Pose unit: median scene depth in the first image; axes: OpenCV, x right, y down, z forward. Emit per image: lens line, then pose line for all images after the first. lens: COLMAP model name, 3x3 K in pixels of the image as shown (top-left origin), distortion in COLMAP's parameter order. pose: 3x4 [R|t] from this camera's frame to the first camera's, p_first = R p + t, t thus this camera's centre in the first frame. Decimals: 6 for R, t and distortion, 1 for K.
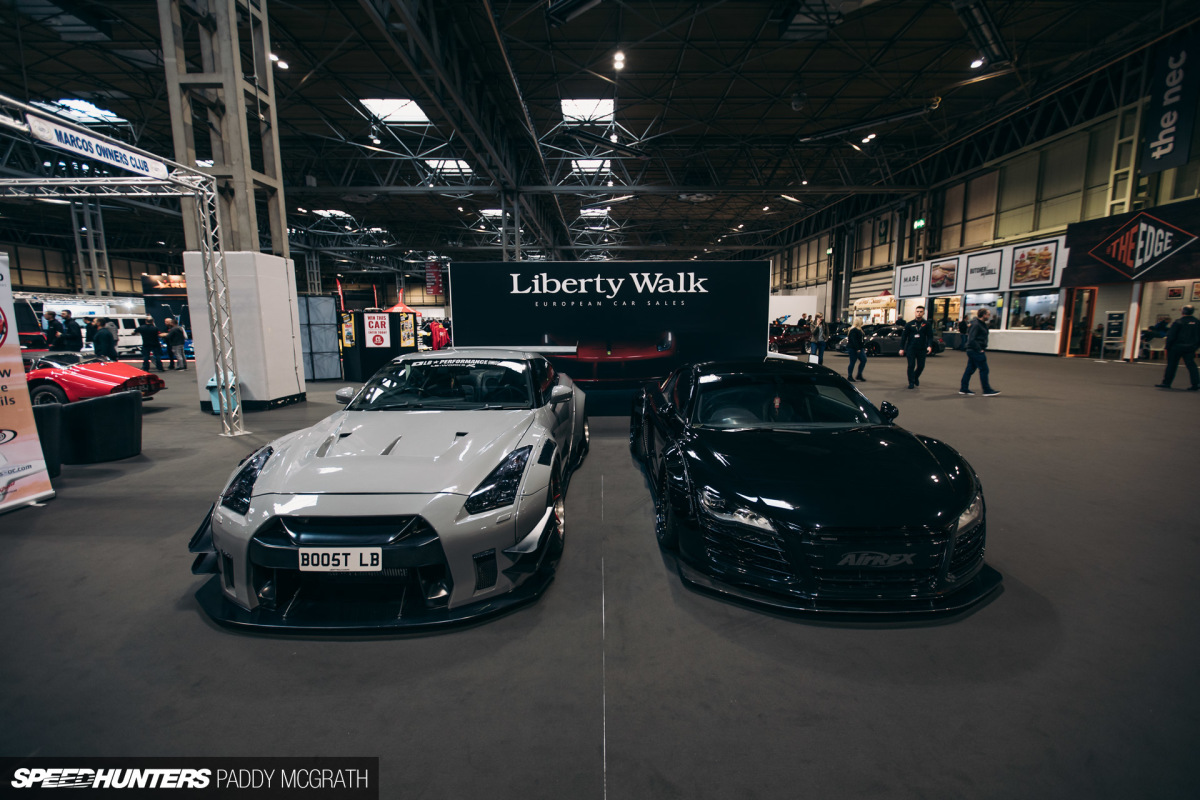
lens RADIAL K [[530.8, 0, 600.0], [0, 530.8, 400.0], [0, 0, 1]] dist [0.004207, 0.000303]
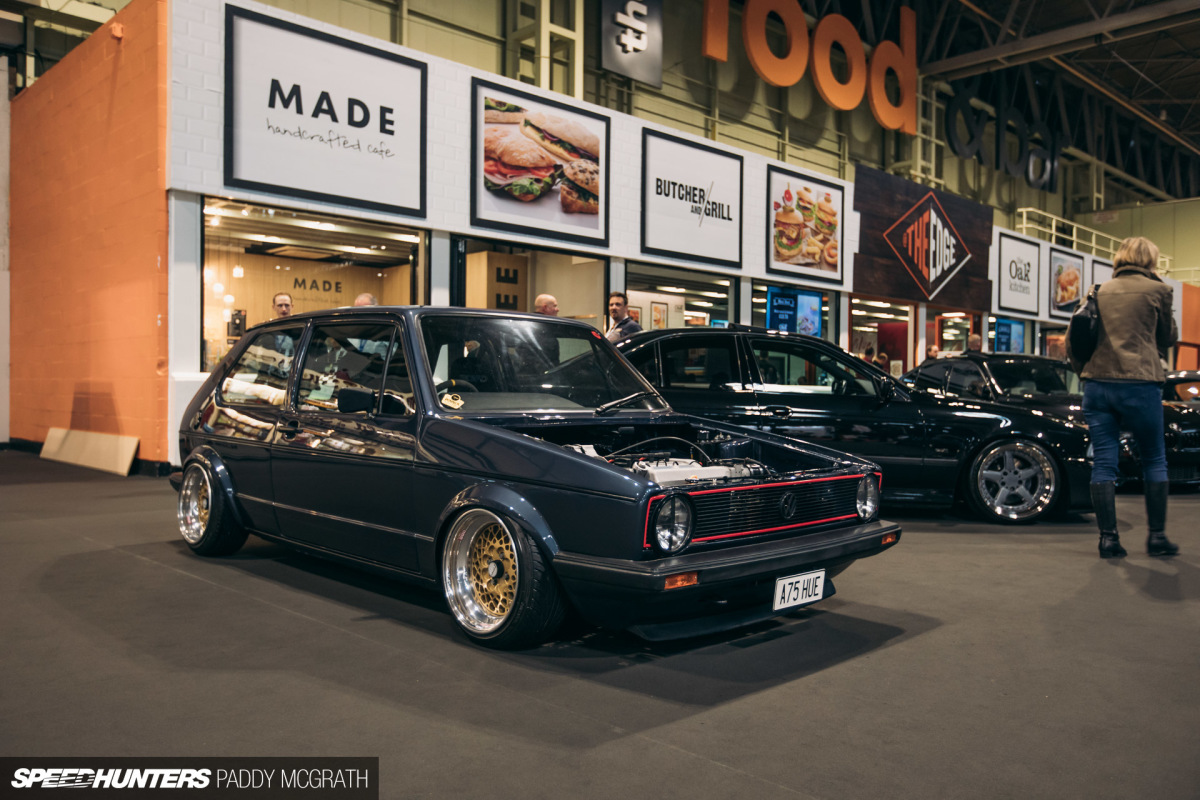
lens RADIAL K [[948.2, 0, 600.0], [0, 948.2, 400.0], [0, 0, 1]] dist [0.008190, 0.002018]
pose [[-0.695732, -0.006944, 0.718268, 0.392709], [0.098003, 0.989685, 0.104496, -0.209788], [-0.711585, 0.143094, -0.687875, 1.603158]]
